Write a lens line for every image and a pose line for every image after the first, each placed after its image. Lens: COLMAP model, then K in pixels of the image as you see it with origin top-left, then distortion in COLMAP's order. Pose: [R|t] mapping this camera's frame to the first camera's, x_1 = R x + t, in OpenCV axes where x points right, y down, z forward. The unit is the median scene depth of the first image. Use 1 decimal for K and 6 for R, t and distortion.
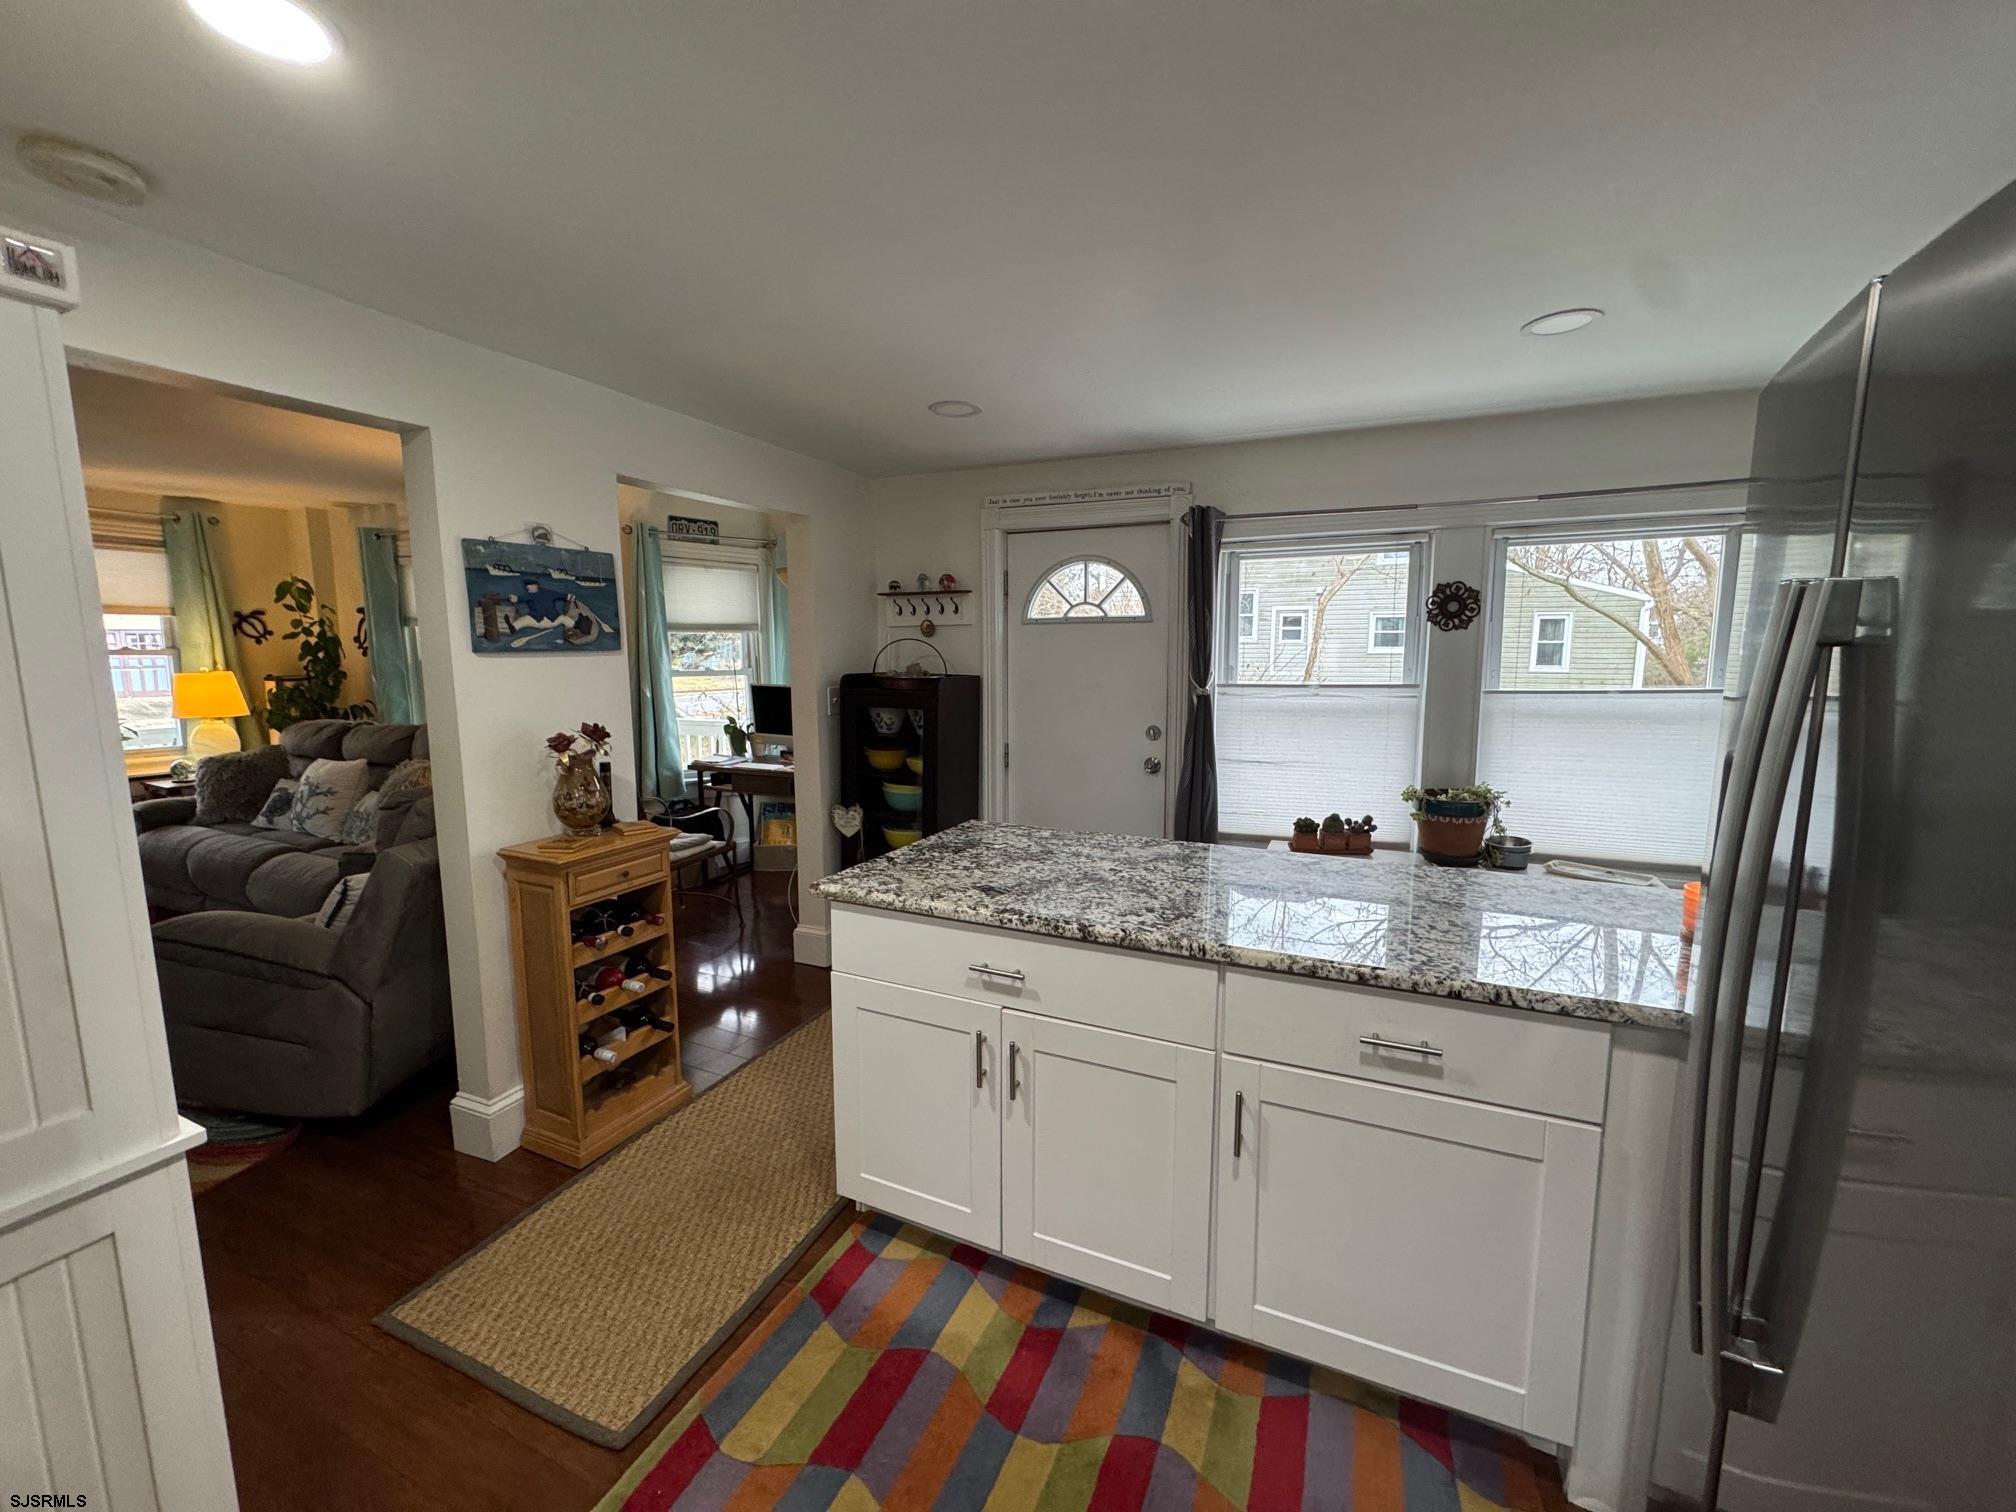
lens RADIAL K [[805.9, 0, 1012.2], [0, 805.9, 752.1], [0, 0, 1]] dist [-0.001188, -0.000090]
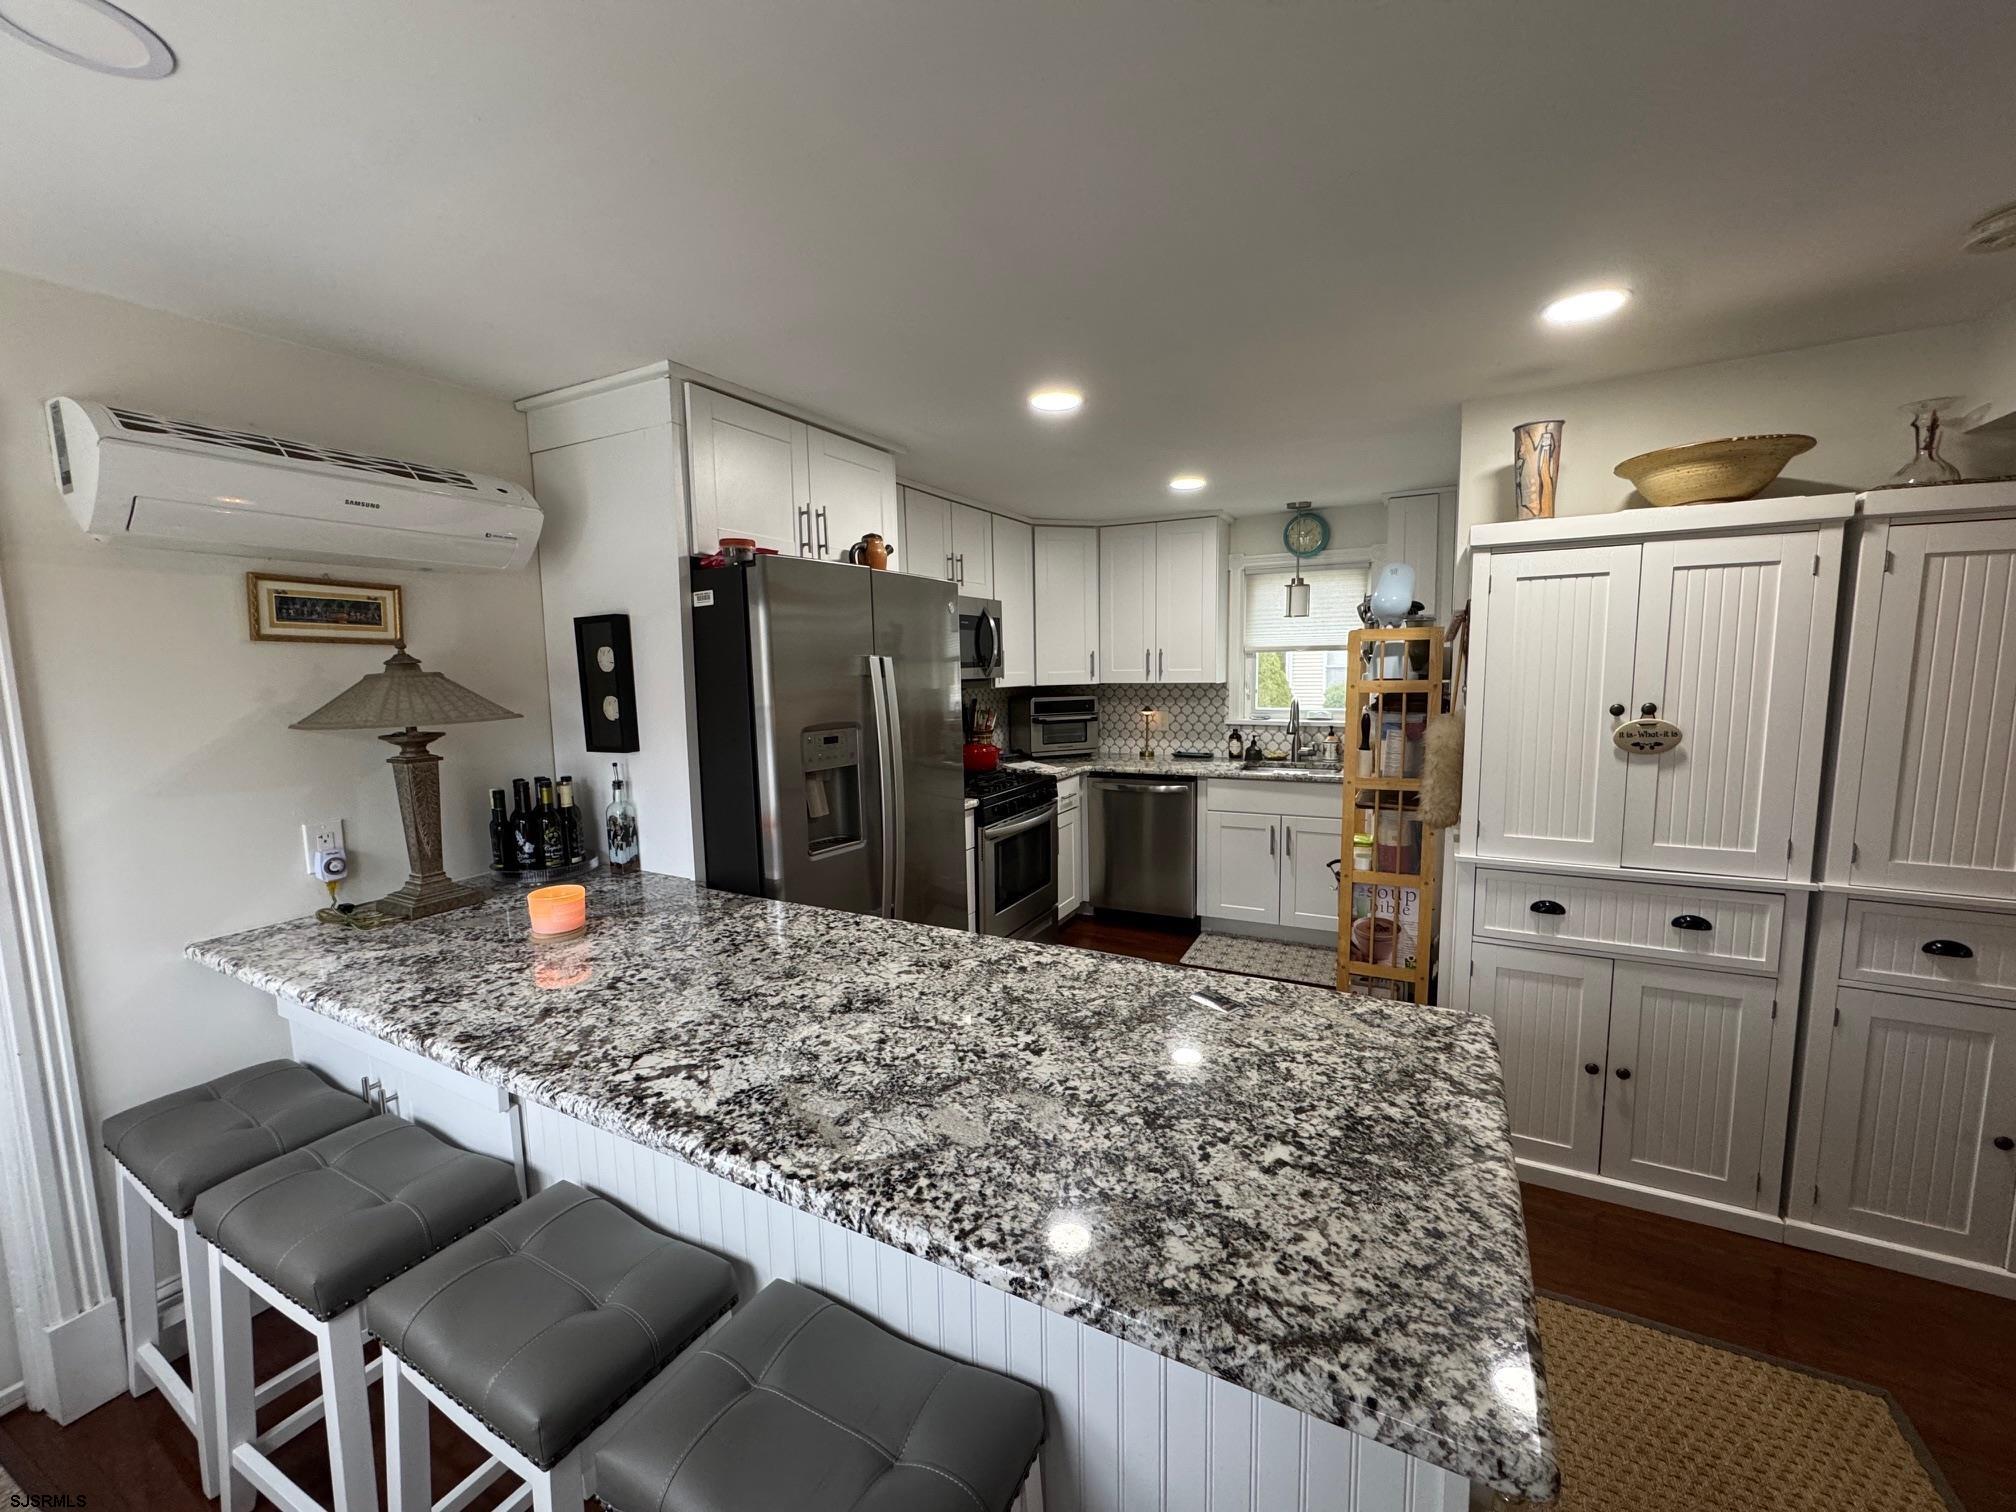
lens RADIAL K [[805.9, 0, 1009.9], [0, 805.9, 757.9], [0, 0, 1]] dist [-0.001188, -0.000090]
pose [[-0.997915, 0.012896, 0.063236, 0.108001], [0.027775, 0.970269, 0.240429, -0.218115], [-0.058255, 0.241684, -0.968605, 1.576661]]
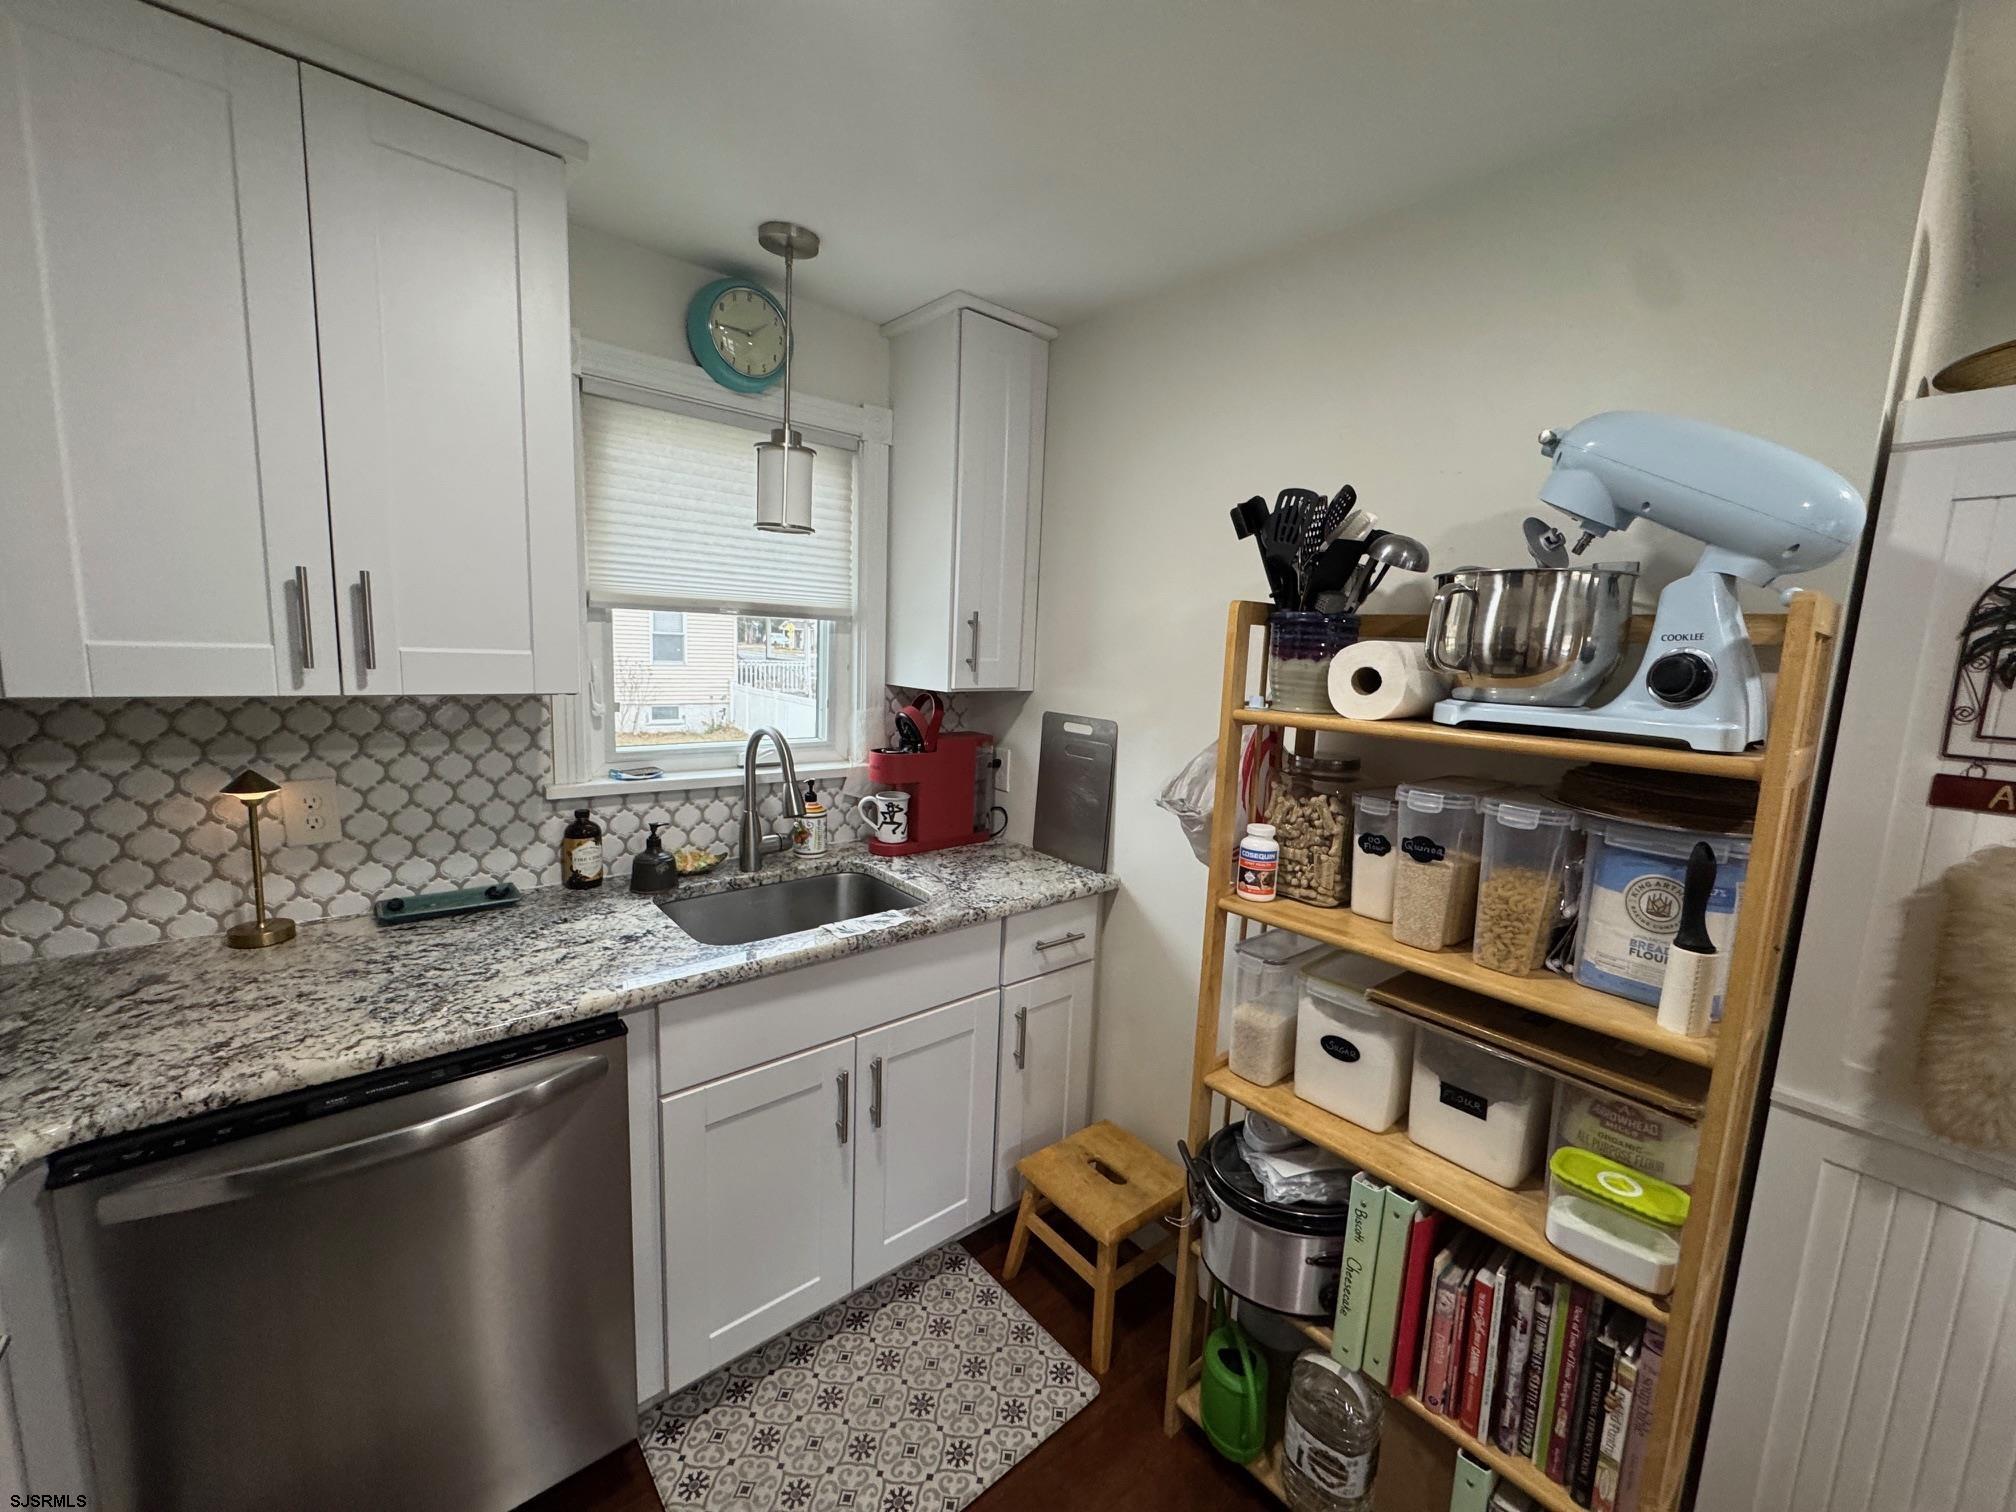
lens RADIAL K [[805.9, 0, 1007.8], [0, 805.9, 755.2], [0, 0, 1]] dist [-0.001188, -0.000090]
pose [[-0.439638, 0.110623, -0.891337, 0.130063], [-0.155091, 0.968130, 0.196649, -0.149445], [0.884684, 0.224693, -0.408470, 1.029349]]
